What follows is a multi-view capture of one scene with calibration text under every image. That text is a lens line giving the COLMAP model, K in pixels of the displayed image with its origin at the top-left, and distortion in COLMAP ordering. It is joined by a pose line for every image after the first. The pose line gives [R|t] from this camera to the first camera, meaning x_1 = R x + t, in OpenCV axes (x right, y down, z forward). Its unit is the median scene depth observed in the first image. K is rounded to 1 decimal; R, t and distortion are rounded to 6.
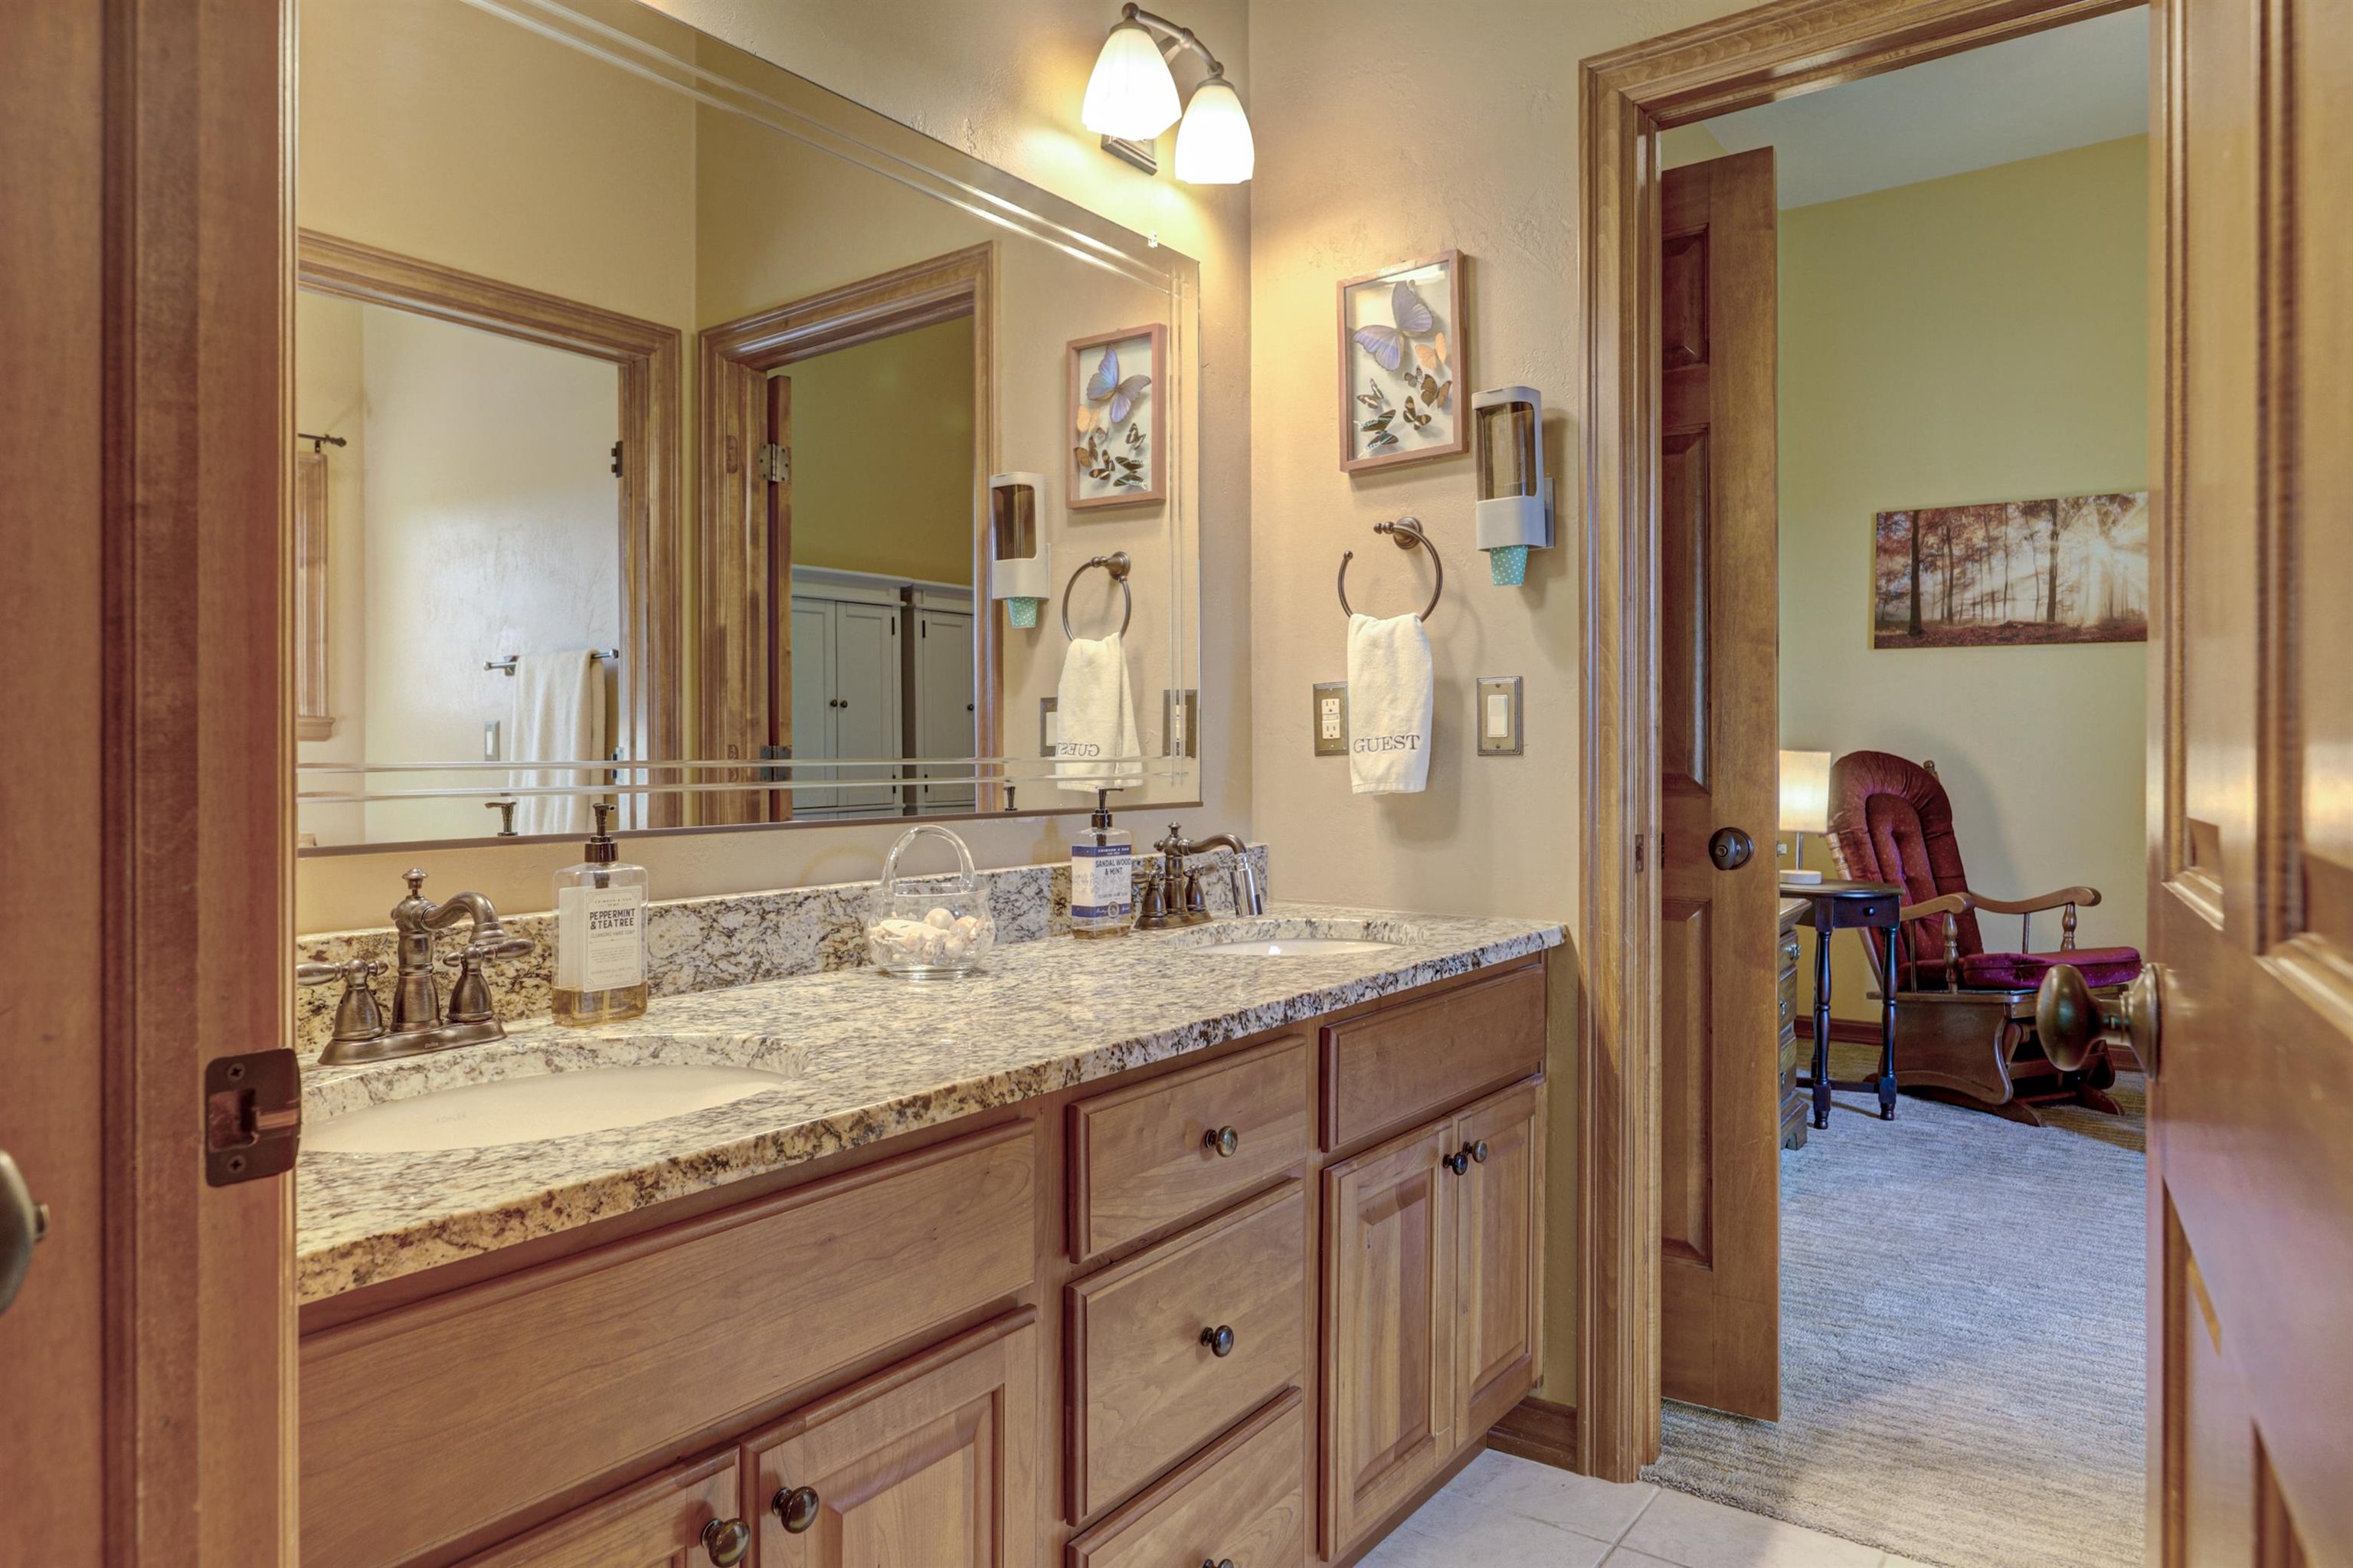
lens RADIAL K [[1494.3, 0, 1175.4], [0, 1494.3, 784.1], [0, 0, 1]] dist [-0.025606, -0.000184]
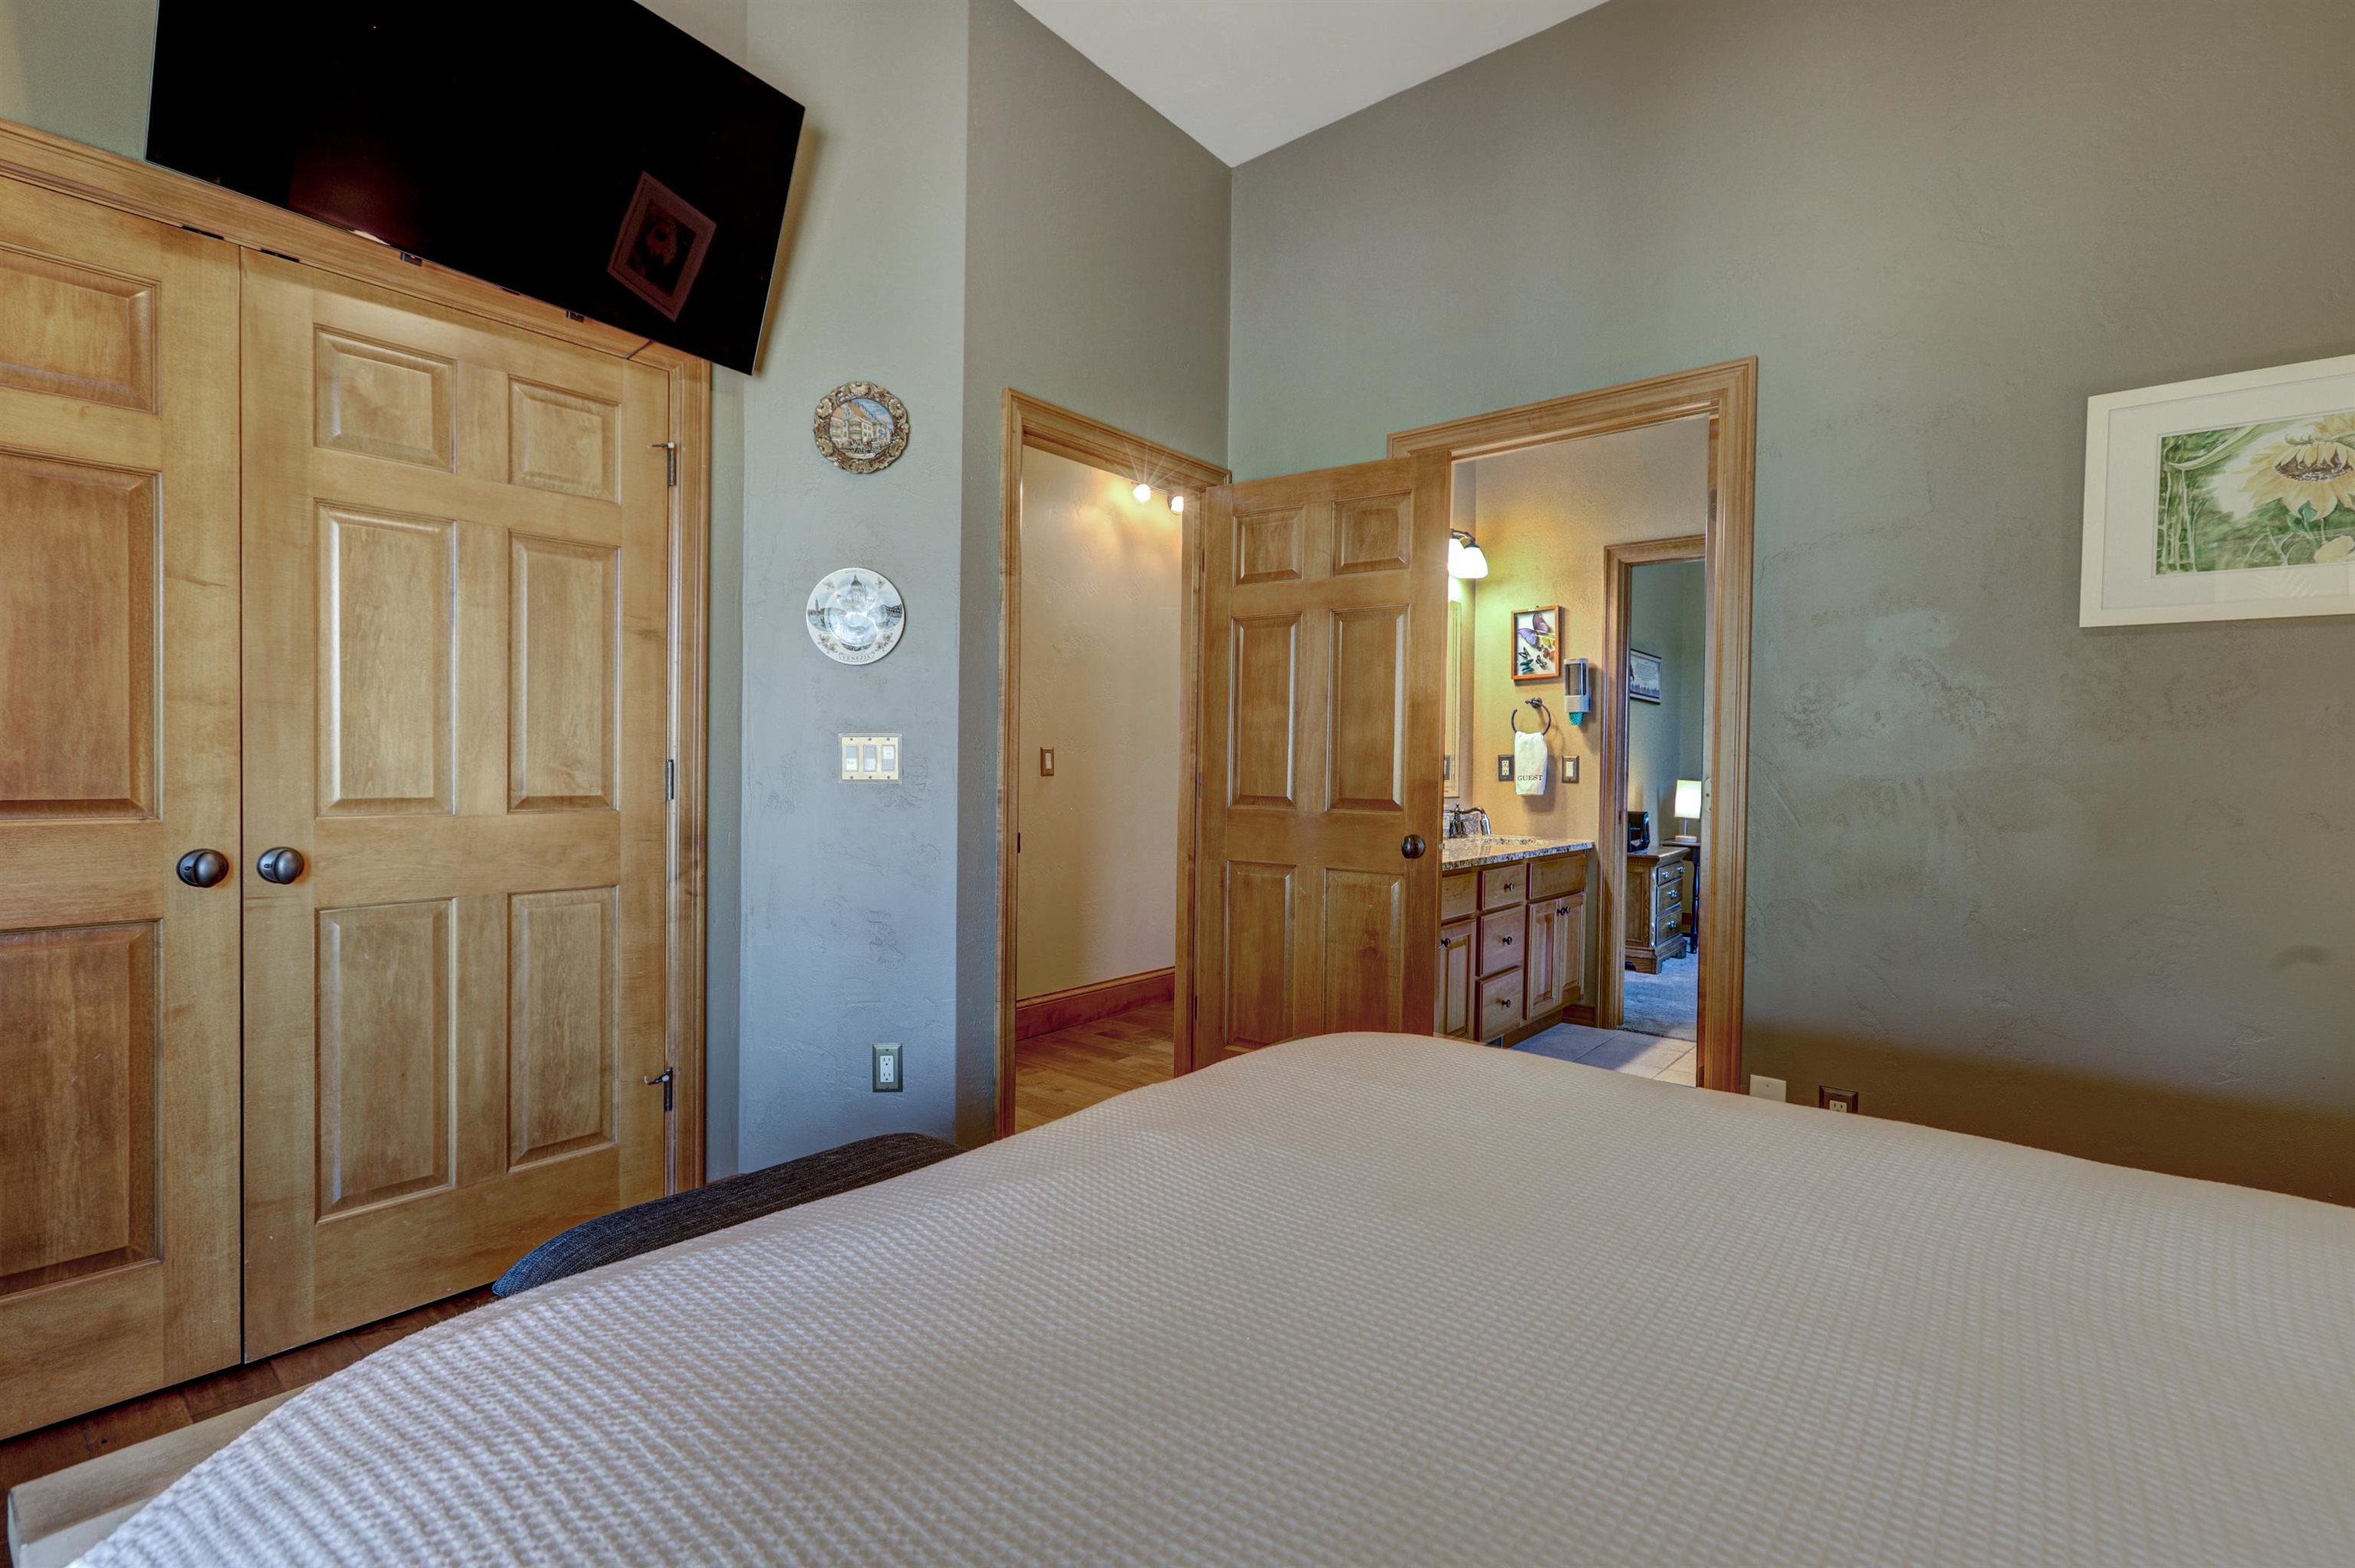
lens RADIAL K [[1083.6, 0, 1180.2], [0, 1083.6, 778.8], [0, 0, 1]] dist [-0.000261, 0.000106]
pose [[0.998194, 0.022050, -0.055877, -0.416844], [-0.022307, 0.999743, -0.003976, -0.001660], [0.055775, 0.005215, 0.998430, -1.130890]]
